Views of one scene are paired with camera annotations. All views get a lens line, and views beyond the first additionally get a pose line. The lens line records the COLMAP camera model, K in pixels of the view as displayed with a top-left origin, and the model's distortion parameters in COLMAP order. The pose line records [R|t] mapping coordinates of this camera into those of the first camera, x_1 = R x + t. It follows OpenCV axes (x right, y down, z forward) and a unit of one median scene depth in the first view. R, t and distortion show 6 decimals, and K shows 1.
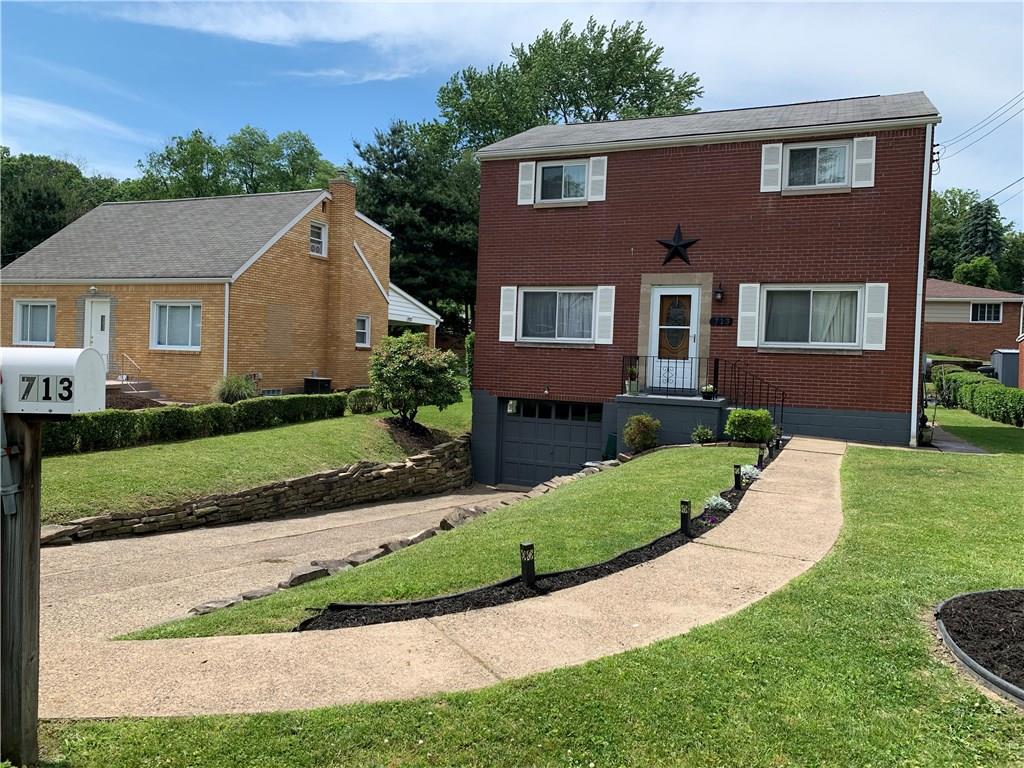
lens RADIAL K [[783.2, 0, 508.5], [0, 783.2, 386.8], [0, 0, 1]] dist [0.042492, -0.044383]
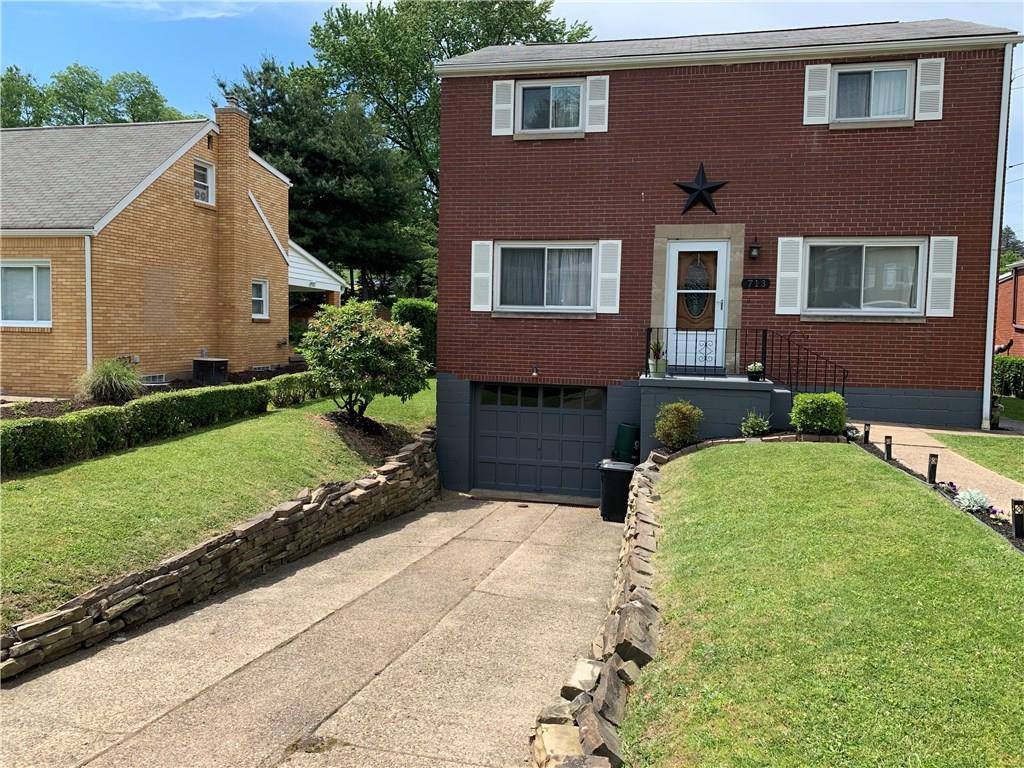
lens RADIAL K [[783.2, 0, 511.5], [0, 783.2, 379.2], [0, 0, 1]] dist [0.042492, -0.044383]
pose [[0.983359, -0.026521, 0.179724, -0.121656], [0.020617, 0.999187, 0.034640, -0.016655], [-0.180497, -0.030358, 0.983107, 0.225532]]
